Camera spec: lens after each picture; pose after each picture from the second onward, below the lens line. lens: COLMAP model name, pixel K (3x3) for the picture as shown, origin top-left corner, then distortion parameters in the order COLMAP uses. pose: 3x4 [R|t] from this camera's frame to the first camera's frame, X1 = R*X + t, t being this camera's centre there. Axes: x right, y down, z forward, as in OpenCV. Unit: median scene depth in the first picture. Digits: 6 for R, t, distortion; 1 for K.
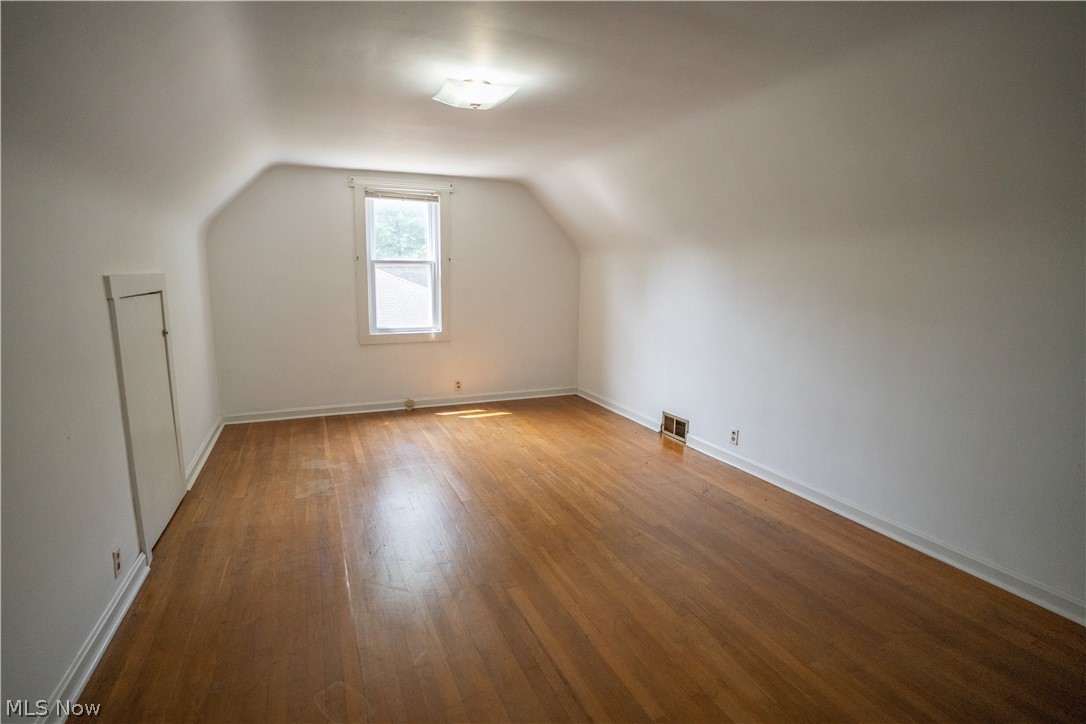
lens RADIAL K [[538.4, 0, 542.2], [0, 538.4, 358.7], [0, 0, 1]] dist [-0.076884, 0.037064]
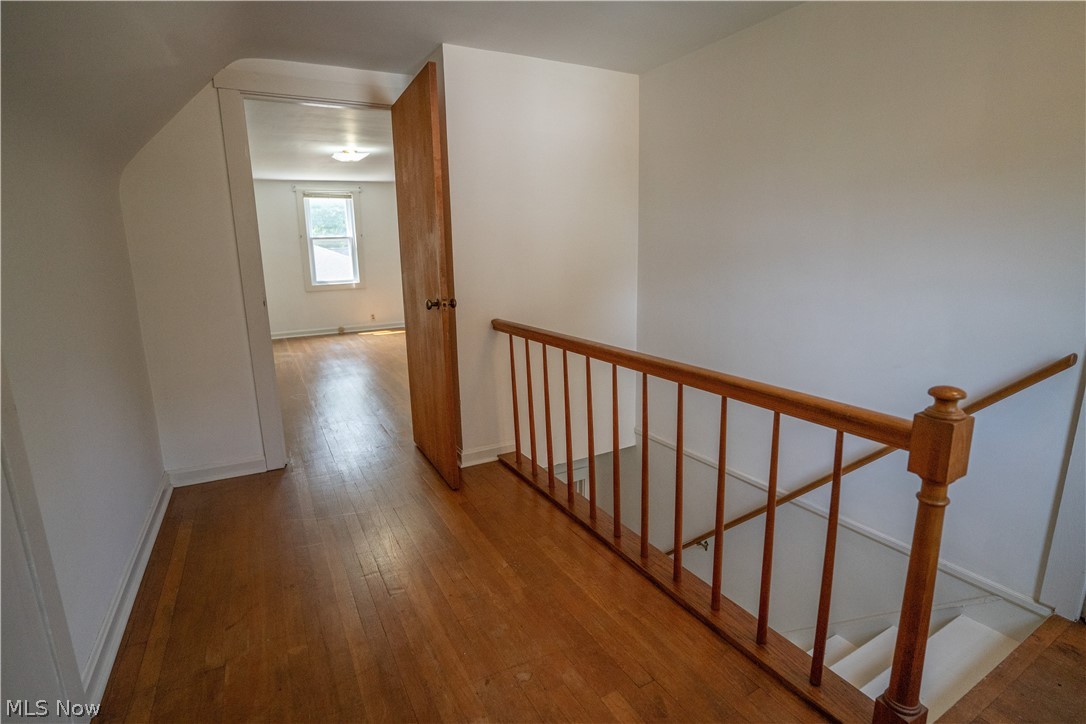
lens RADIAL K [[538.4, 0, 542.2], [0, 538.4, 358.7], [0, 0, 1]] dist [-0.076884, 0.037064]
pose [[0.995992, -0.049660, 0.074387, 0.221320], [0.046266, 0.997838, 0.046674, 0.127091], [-0.076544, -0.043046, 0.996137, -0.607328]]
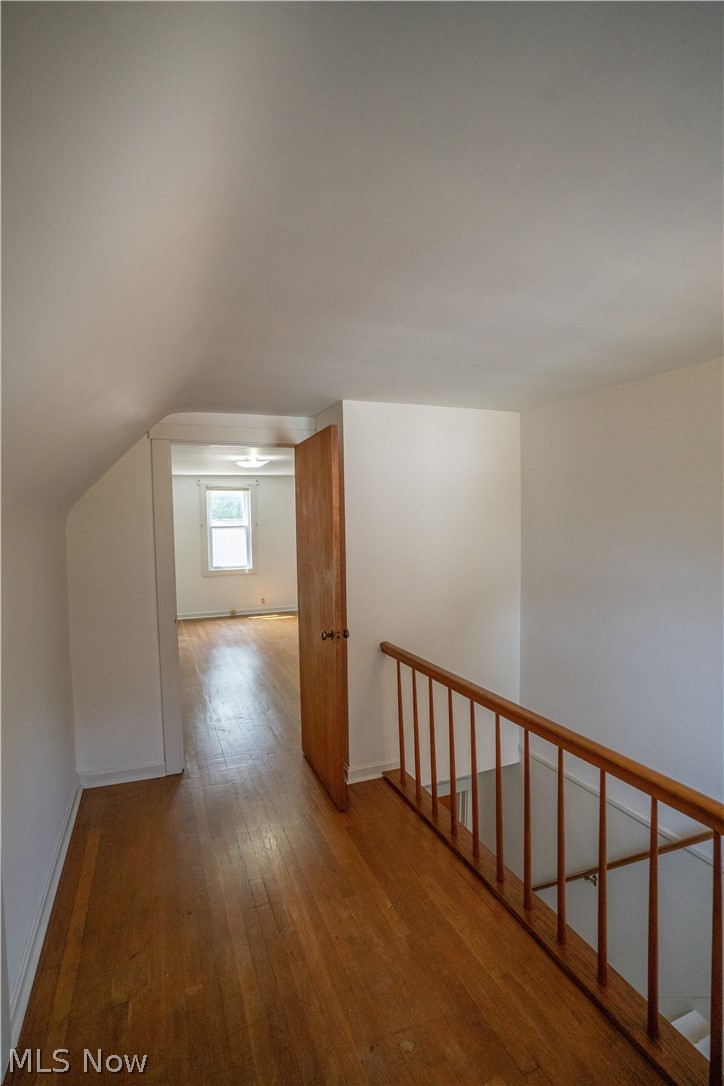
lens RADIAL K [[538.4, 0, 362.0], [0, 538.4, 543.0], [0, 0, 1]] dist [-0.076884, 0.037064]
pose [[0.999016, -0.026249, -0.035741, 0.216062], [0.022271, 0.993957, -0.107490, 0.059695], [0.038347, 0.106589, 0.993563, -0.649019]]
